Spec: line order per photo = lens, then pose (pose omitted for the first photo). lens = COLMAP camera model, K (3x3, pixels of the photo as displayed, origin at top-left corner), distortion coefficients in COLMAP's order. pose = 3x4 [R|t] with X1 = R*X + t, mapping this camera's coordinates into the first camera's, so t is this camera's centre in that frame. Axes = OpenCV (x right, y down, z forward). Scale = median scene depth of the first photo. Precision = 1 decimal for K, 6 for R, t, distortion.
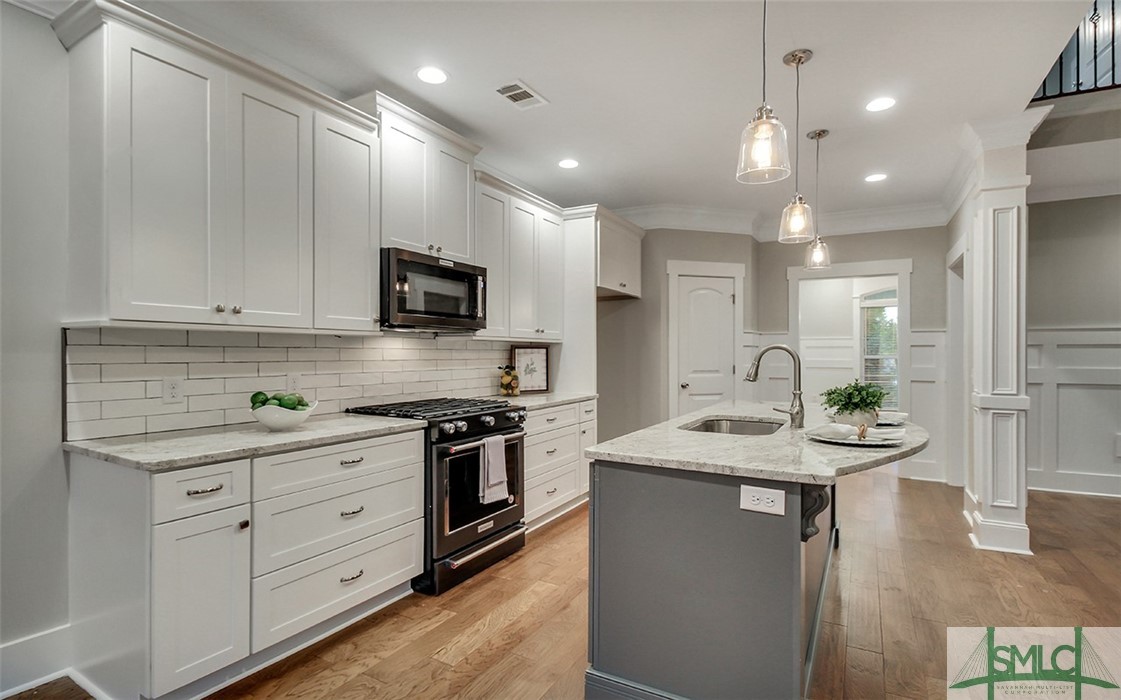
lens RADIAL K [[531.4, 0, 563.8], [0, 531.4, 342.9], [0, 0, 1]] dist [0.010802, -0.023518]
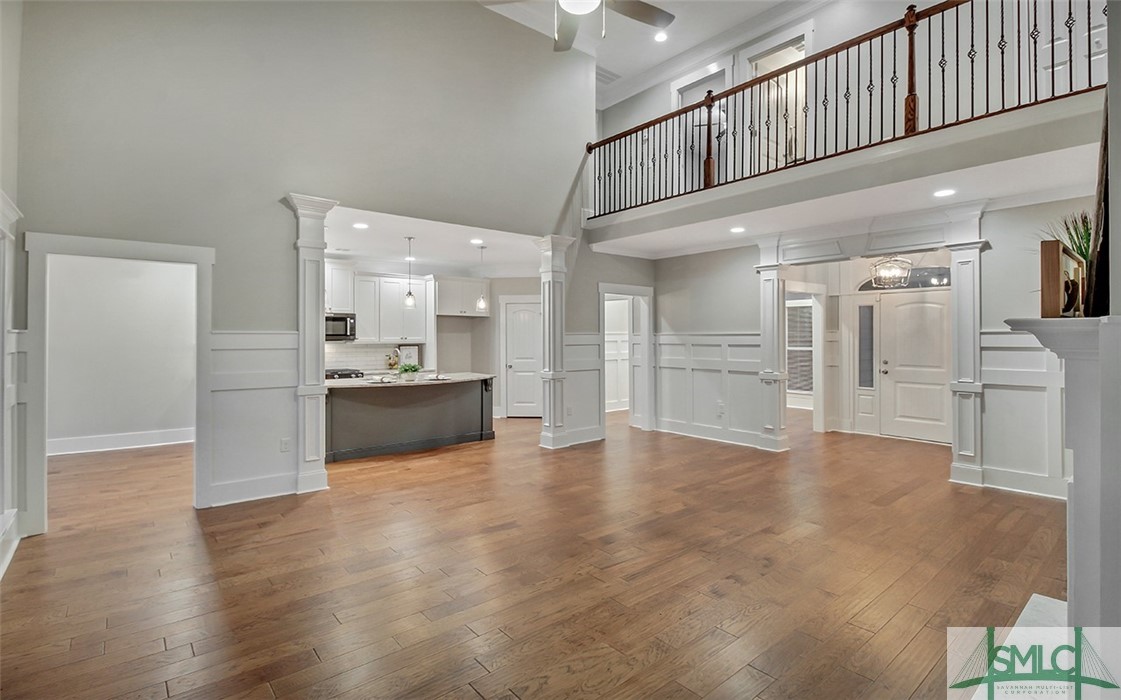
lens RADIAL K [[531.4, 0, 563.8], [0, 531.4, 342.9], [0, 0, 1]] dist [0.010802, -0.023518]
pose [[0.931945, 0.003757, -0.362579, 1.550153], [0.008682, 0.999428, 0.032672, -0.079920], [0.362495, -0.033597, 0.931380, -0.852102]]
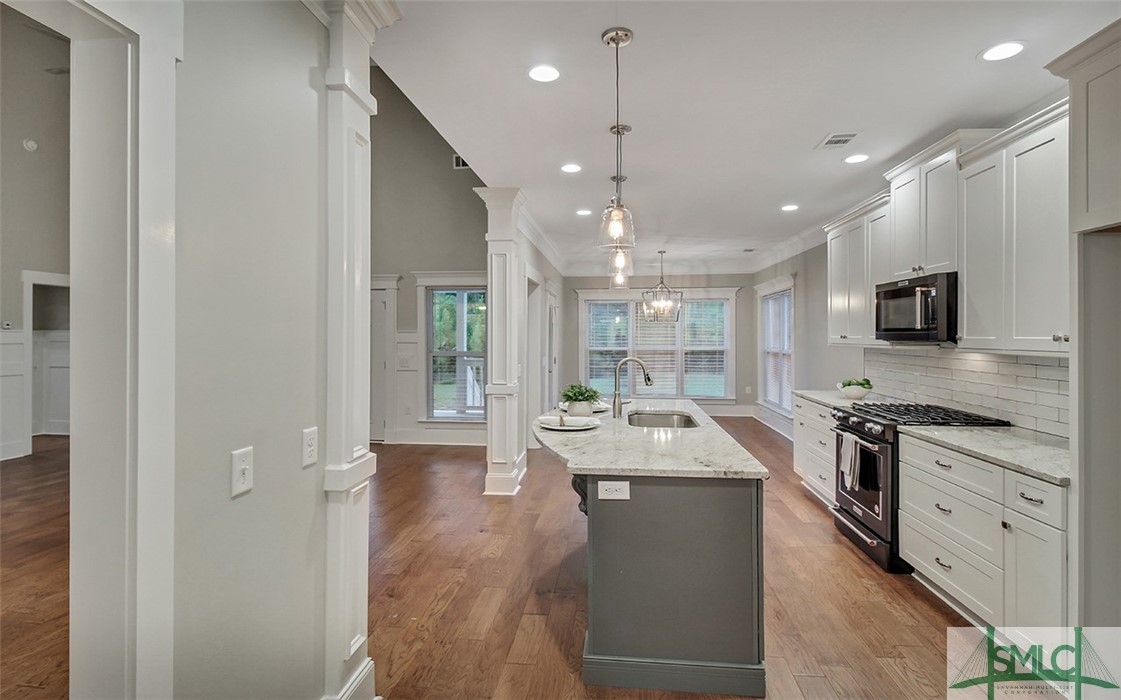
lens RADIAL K [[543.1, 0, 561.0], [0, 543.1, 344.4], [0, 0, 1]] dist [0.000360, -0.018310]
pose [[-0.918828, 0.001323, -0.394656, 0.791794], [0.001669, 0.999998, -0.000534, -0.020247], [0.394655, -0.001149, -0.918829, 1.567999]]
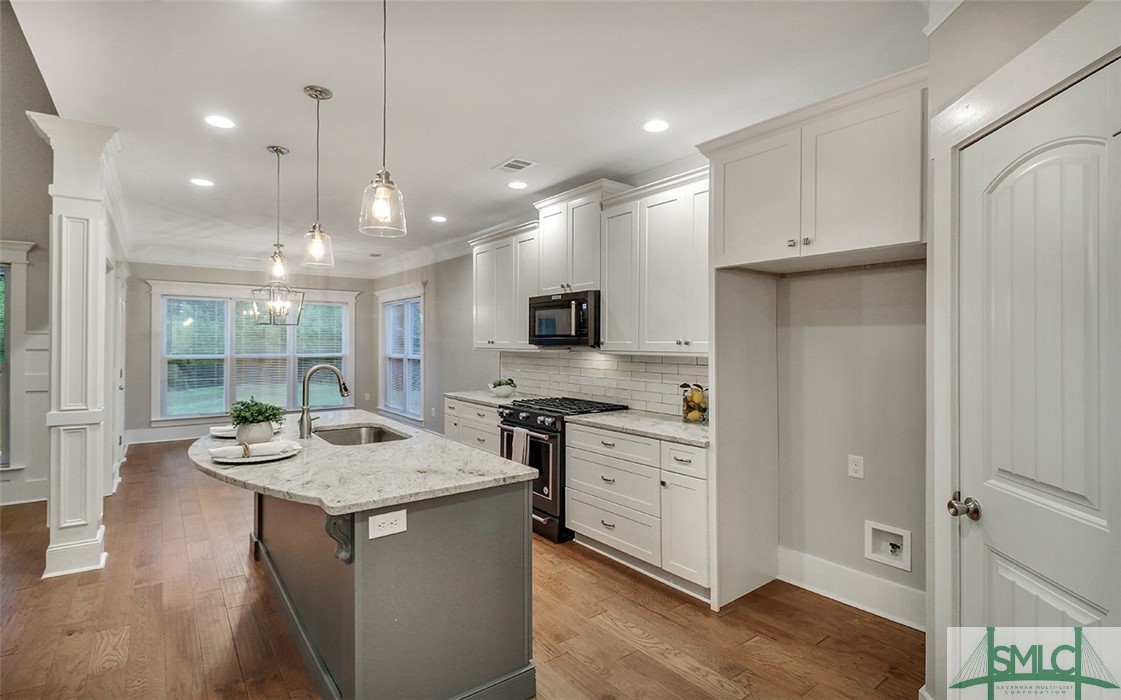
lens RADIAL K [[531.4, 0, 563.8], [0, 531.4, 342.9], [0, 0, 1]] dist [0.010802, -0.023518]
pose [[-0.394666, -0.007362, -0.918795, 0.889721], [0.008286, 0.999899, -0.011571, -0.017683], [0.918787, -0.012179, -0.394565, 1.373250]]
